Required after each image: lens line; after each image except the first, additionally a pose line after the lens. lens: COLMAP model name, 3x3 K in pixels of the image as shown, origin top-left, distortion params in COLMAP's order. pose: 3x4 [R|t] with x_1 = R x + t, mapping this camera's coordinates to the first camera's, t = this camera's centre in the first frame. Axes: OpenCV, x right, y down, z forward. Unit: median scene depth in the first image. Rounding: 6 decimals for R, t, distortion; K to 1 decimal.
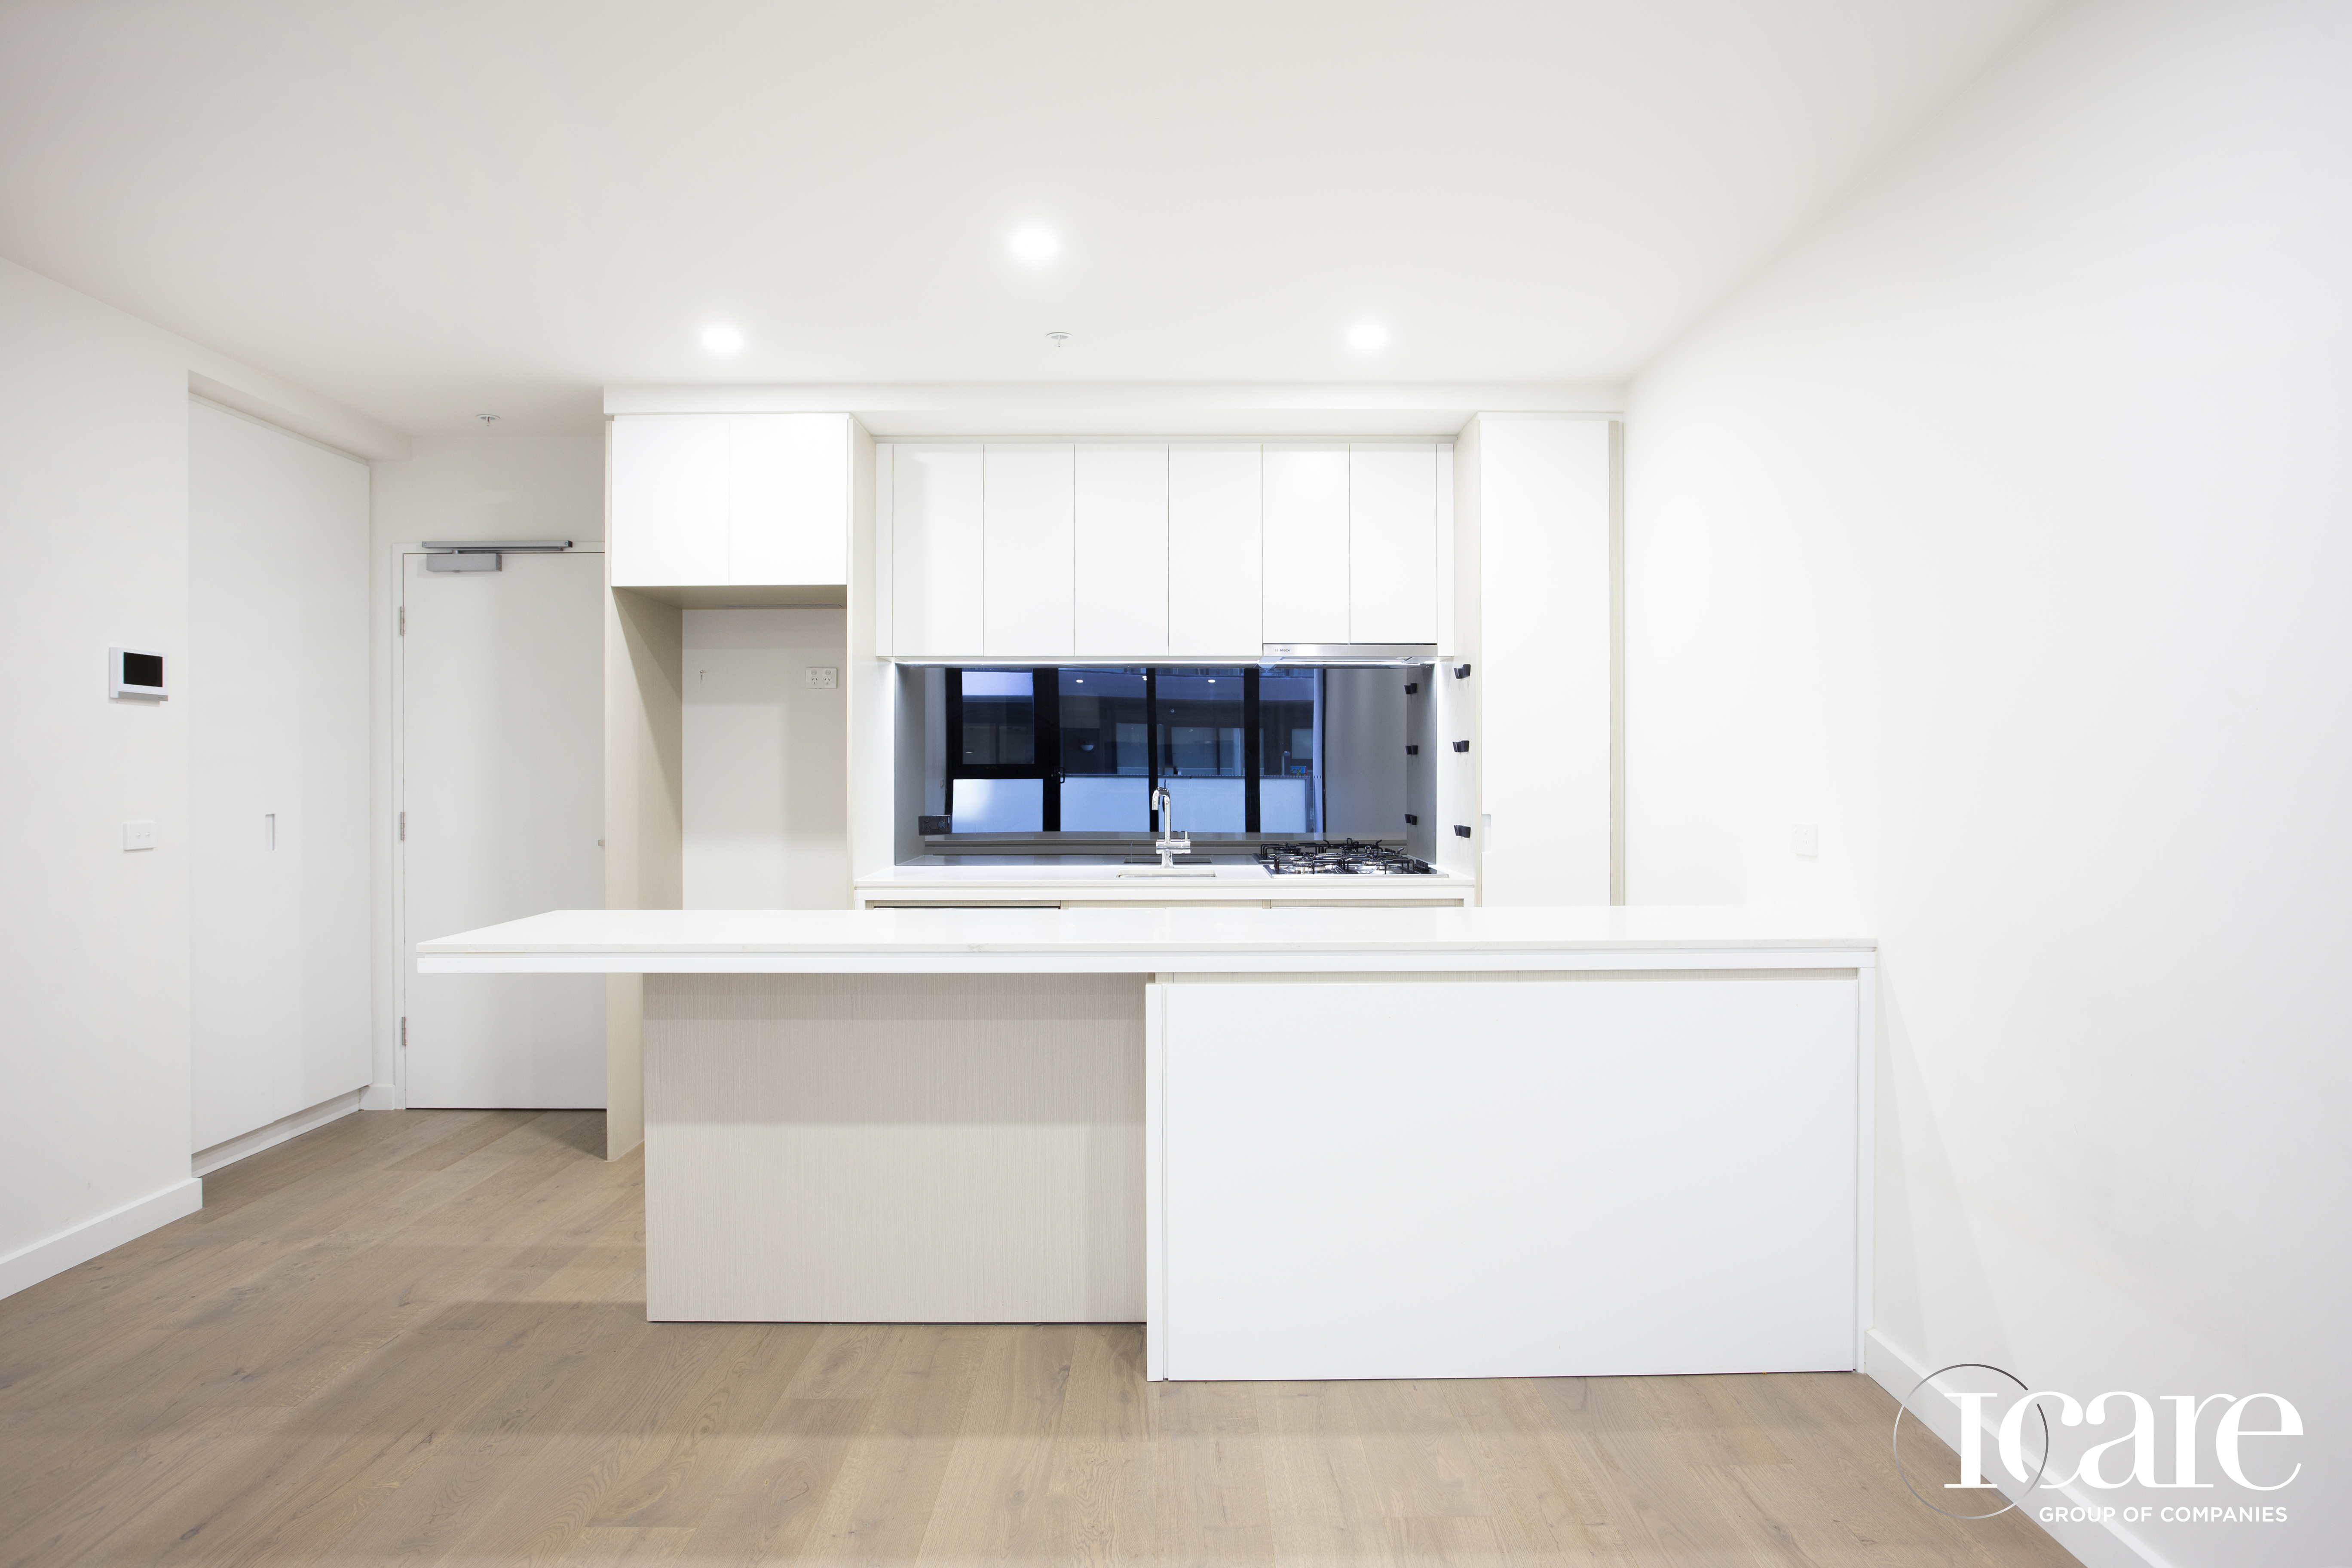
lens RADIAL K [[1500.5, 0, 1188.6], [0, 1500.5, 792.8], [0, 0, 1]] dist [-0.074650, 0.065298]
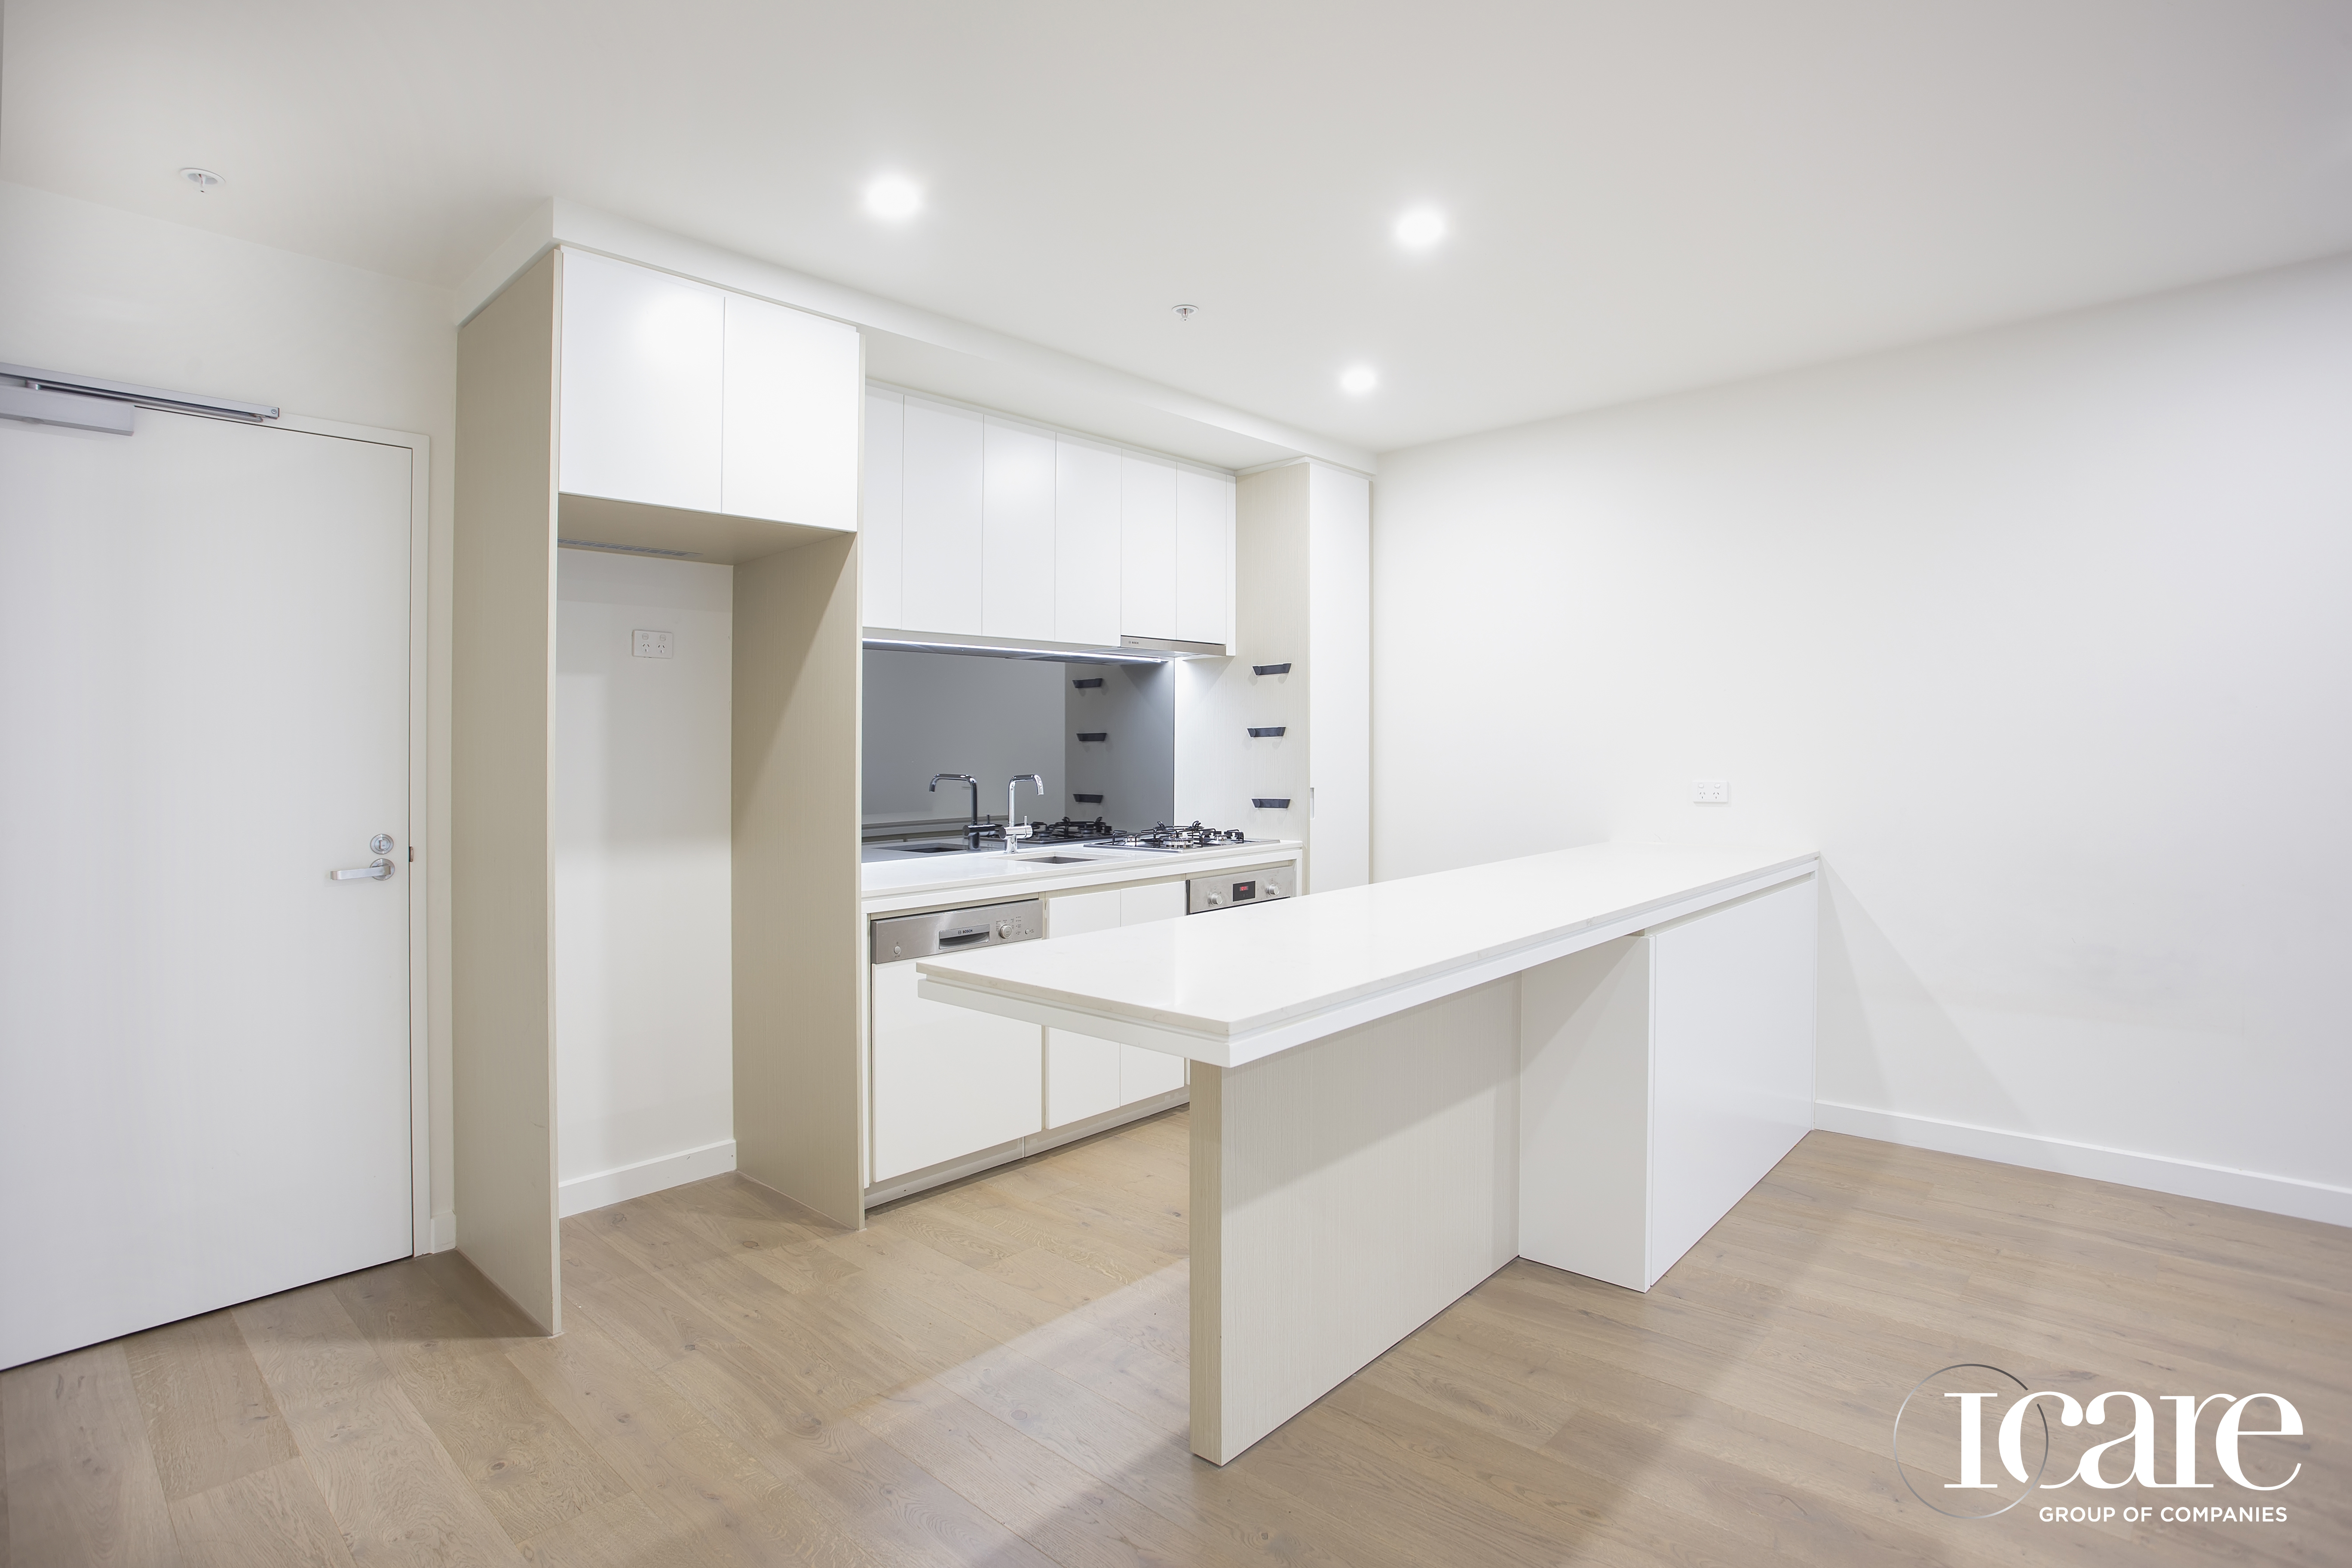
lens RADIAL K [[1188.8, 0, 1175.6], [0, 1188.8, 755.6], [0, 0, 1]] dist [-0.089168, 0.046202]
pose [[0.676697, -0.009375, 0.736202, -0.903172], [0.024280, 0.999659, -0.009588, -0.009002], [-0.735861, 0.024363, 0.676694, 0.659622]]
